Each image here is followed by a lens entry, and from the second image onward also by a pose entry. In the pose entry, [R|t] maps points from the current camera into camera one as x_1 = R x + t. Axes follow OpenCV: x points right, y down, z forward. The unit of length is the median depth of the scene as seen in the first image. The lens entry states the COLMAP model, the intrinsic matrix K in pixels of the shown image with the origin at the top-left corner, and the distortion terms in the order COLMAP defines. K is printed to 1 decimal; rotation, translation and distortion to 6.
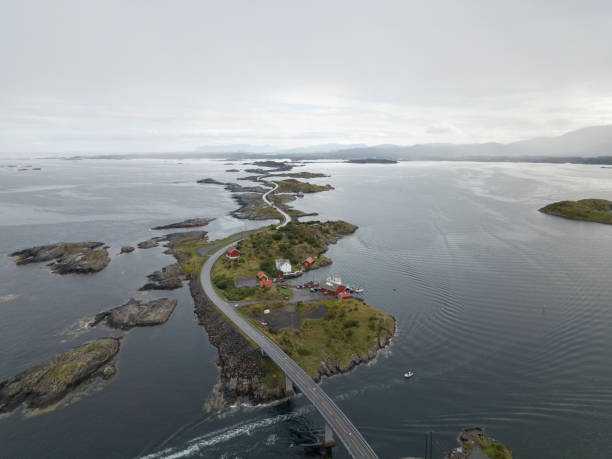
lens RADIAL K [[464.3, 0, 304.5], [0, 464.3, 220.5], [0, 0, 1]] dist [0.024040, -0.006173]
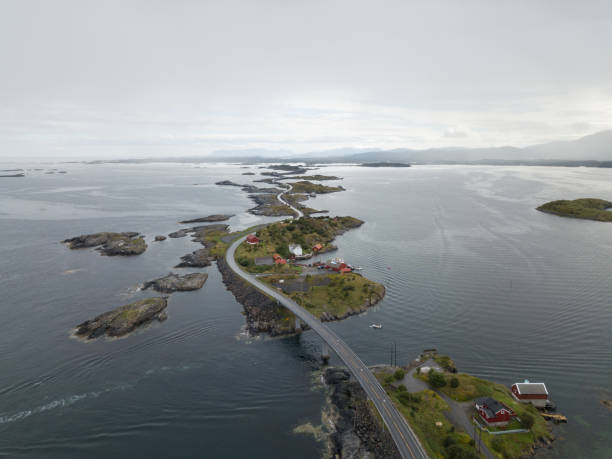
lens RADIAL K [[464.3, 0, 304.5], [0, 464.3, 220.5], [0, 0, 1]] dist [0.024040, -0.006173]
pose [[0.999510, 0.002922, -0.031175, 0.012091], [-0.003206, 0.999954, -0.009076, 0.030636], [0.031147, 0.009171, 0.999473, -0.154452]]
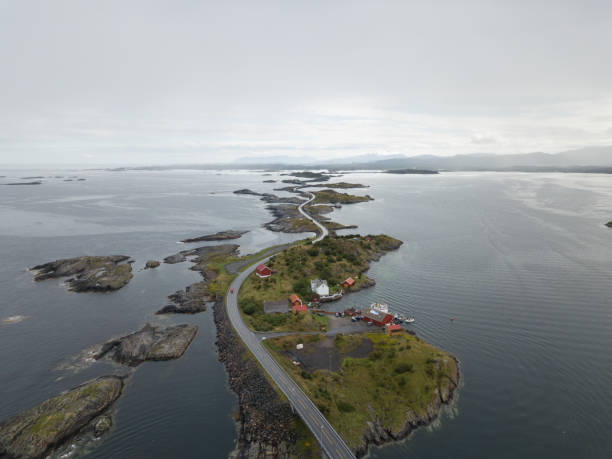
lens RADIAL K [[464.3, 0, 304.5], [0, 464.3, 220.5], [0, 0, 1]] dist [0.024040, -0.006173]
pose [[0.996801, 0.007116, -0.079602, -0.004947], [-0.008964, 0.999698, -0.022878, -0.007742], [0.079415, 0.023519, 0.996564, 0.107272]]
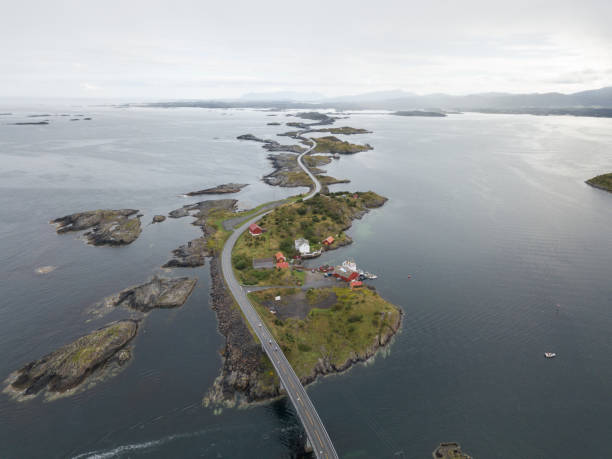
lens RADIAL K [[464.3, 0, 304.5], [0, 464.3, 220.5], [0, 0, 1]] dist [0.024040, -0.006173]
pose [[0.995171, 0.034520, -0.091885, 0.045788], [-0.024428, 0.993767, 0.108768, -0.062013], [0.095067, -0.105998, 0.989811, -0.003927]]
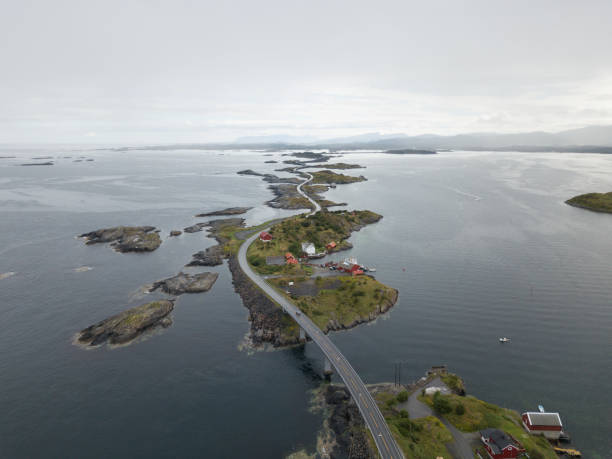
lens RADIAL K [[464.3, 0, 304.5], [0, 464.3, 220.5], [0, 0, 1]] dist [0.024040, -0.006173]
pose [[0.996463, 0.010806, -0.083341, 0.035268], [-0.009095, 0.999741, 0.020879, 0.004349], [0.083545, -0.020047, 0.996302, -0.129438]]
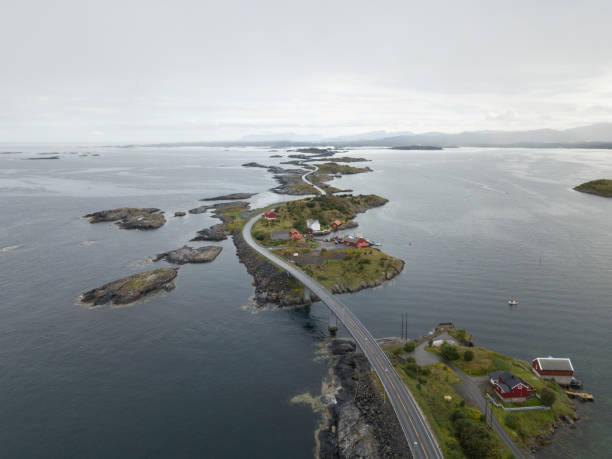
lens RADIAL K [[464.3, 0, 304.5], [0, 464.3, 220.5], [0, 0, 1]] dist [0.024040, -0.006173]
pose [[0.995471, 0.011521, -0.094365, 0.035549], [-0.009353, 0.999683, 0.023384, 0.053826], [0.094605, -0.022395, 0.995263, -0.121578]]
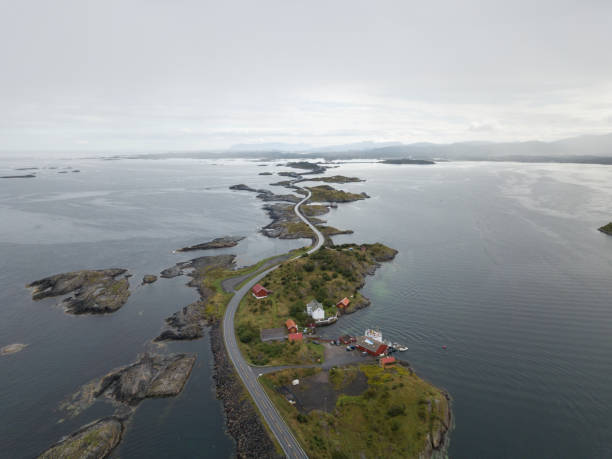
lens RADIAL K [[464.3, 0, 304.5], [0, 464.3, 220.5], [0, 0, 1]] dist [0.024040, -0.006173]
pose [[0.997422, 0.009493, -0.071127, -0.004366], [-0.009126, 0.999943, 0.005490, -0.071678], [0.071175, -0.004827, 0.997452, 0.098273]]
